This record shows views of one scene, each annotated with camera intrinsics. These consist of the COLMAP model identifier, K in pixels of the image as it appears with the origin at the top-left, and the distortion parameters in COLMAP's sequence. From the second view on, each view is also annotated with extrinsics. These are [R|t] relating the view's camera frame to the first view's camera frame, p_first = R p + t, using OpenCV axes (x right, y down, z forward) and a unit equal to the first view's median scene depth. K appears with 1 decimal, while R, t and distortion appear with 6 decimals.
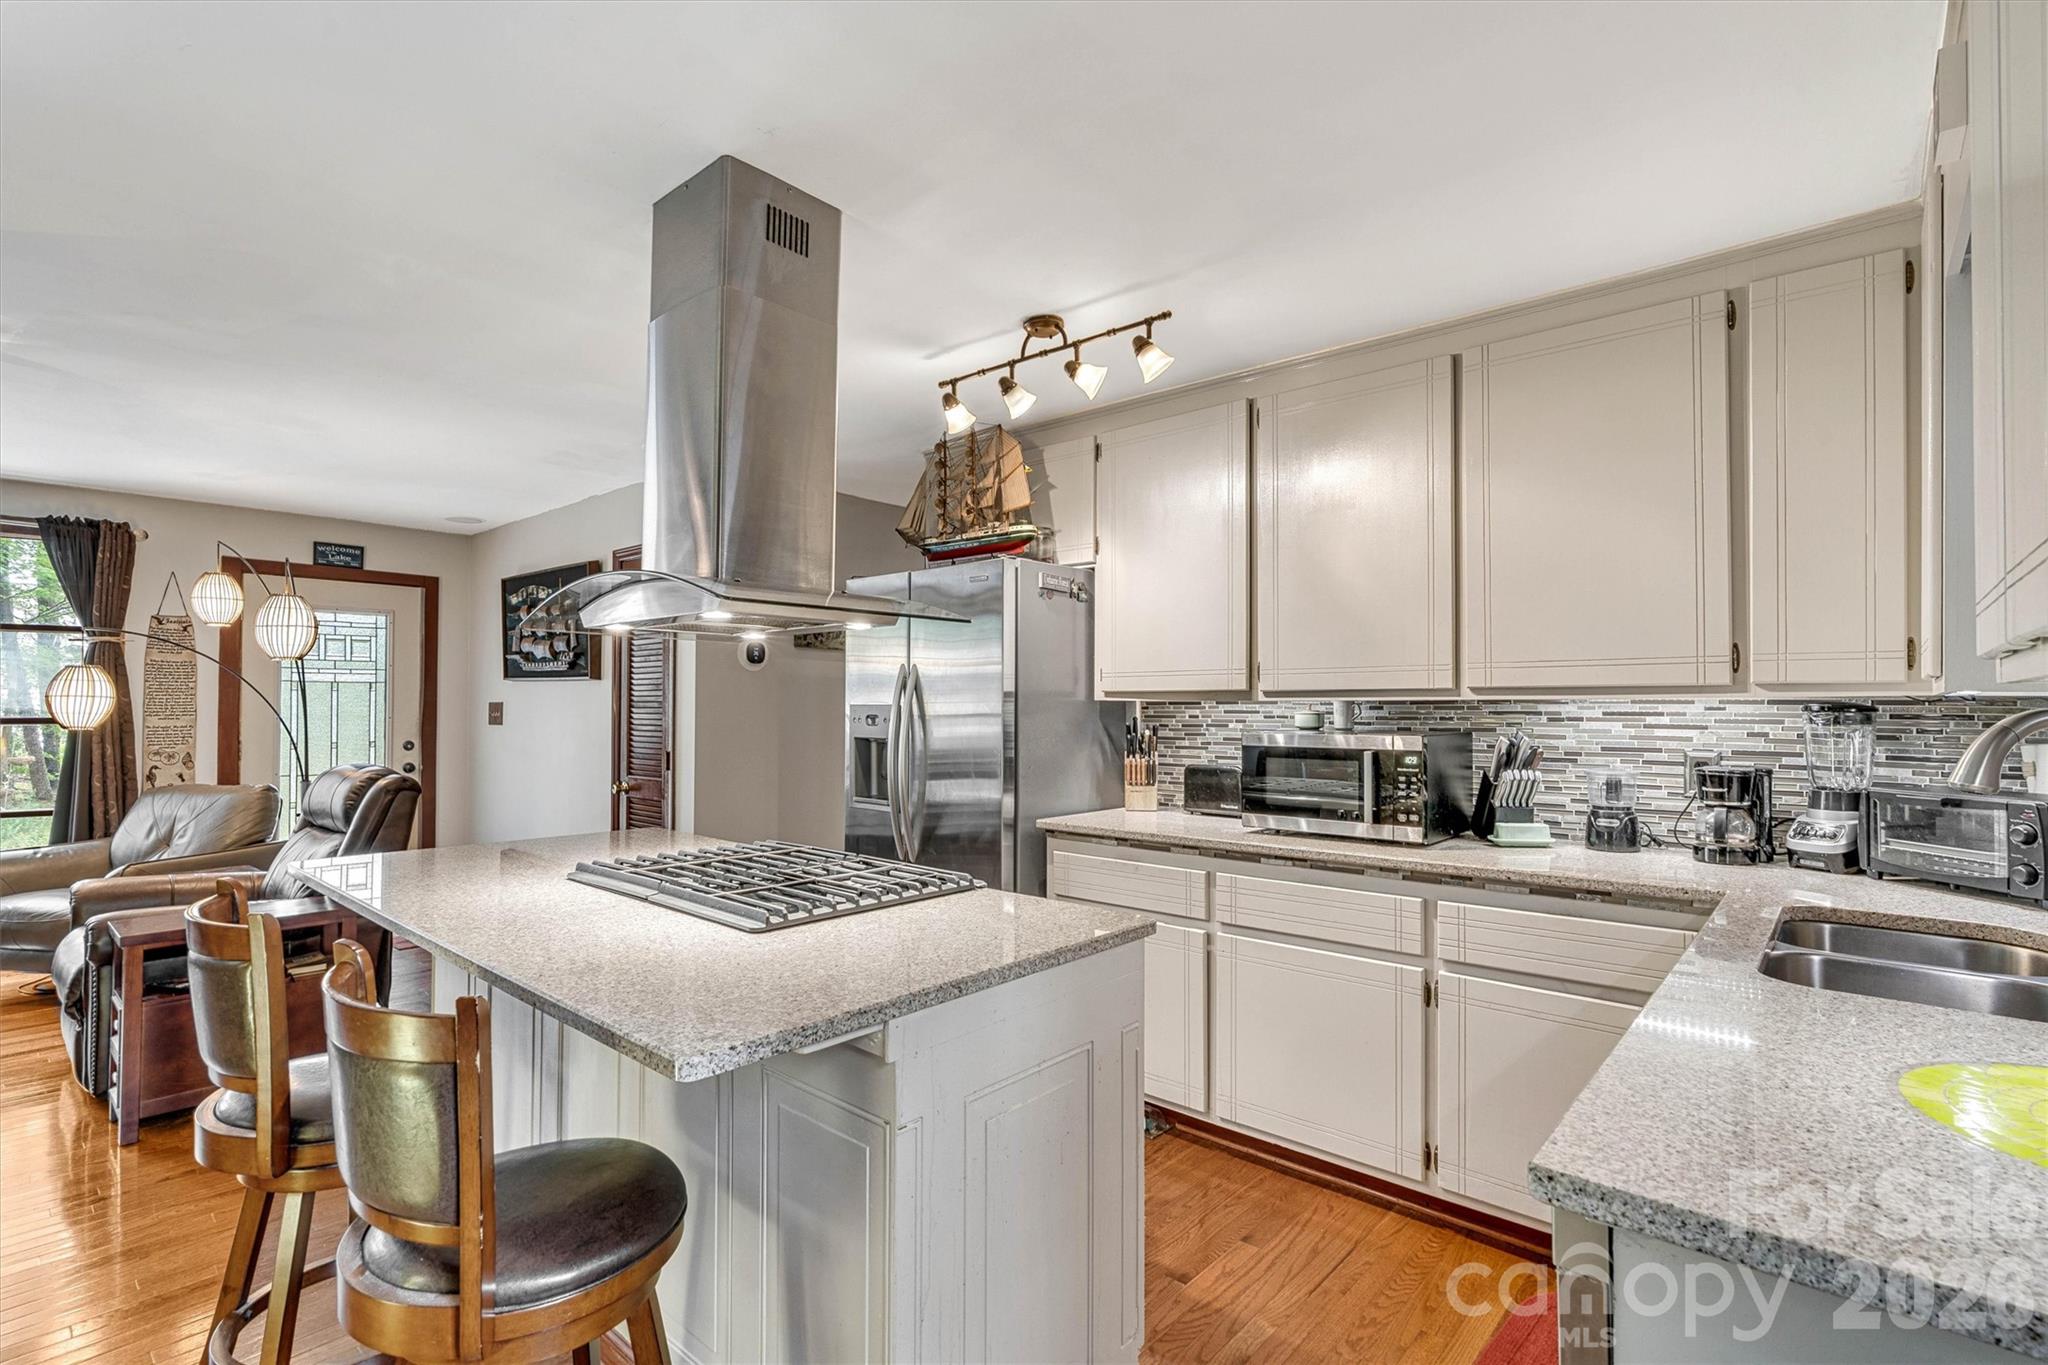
lens RADIAL K [[961.4, 0, 1013.5], [0, 961.4, 689.7], [0, 0, 1]] dist [-0.001261, -0.000070]
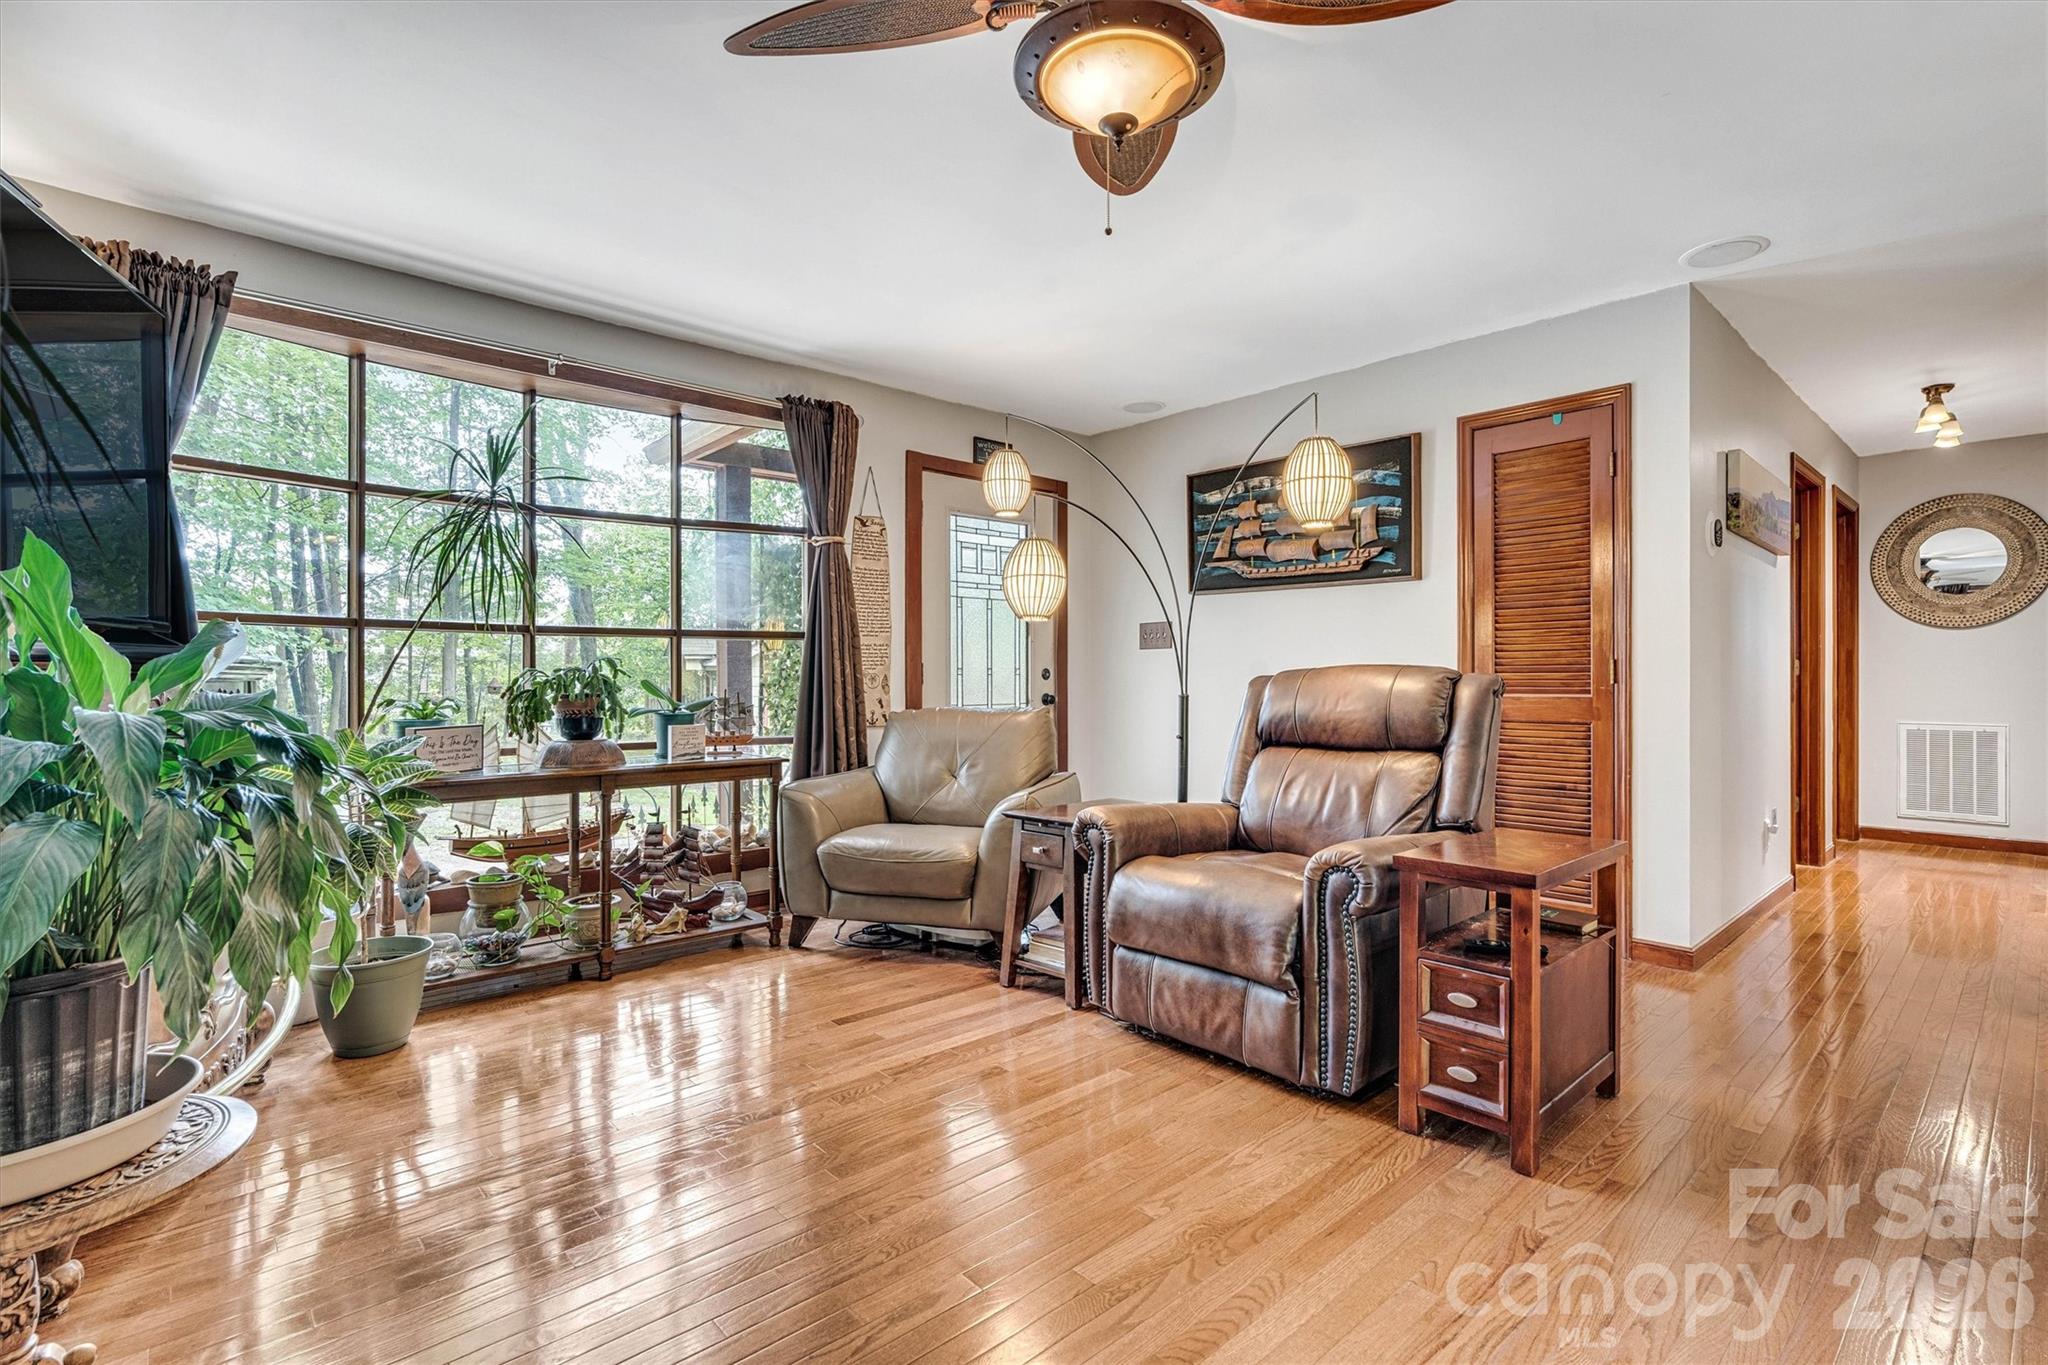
lens RADIAL K [[946.0, 0, 1012.9], [0, 946.0, 675.3], [0, 0, 1]] dist [-0.003735, -0.000380]
pose [[0.993689, -0.002727, -0.112140, -0.679966], [0.004616, 0.999852, 0.016586, 0.054547], [0.112078, -0.016999, 0.993554, 0.168883]]
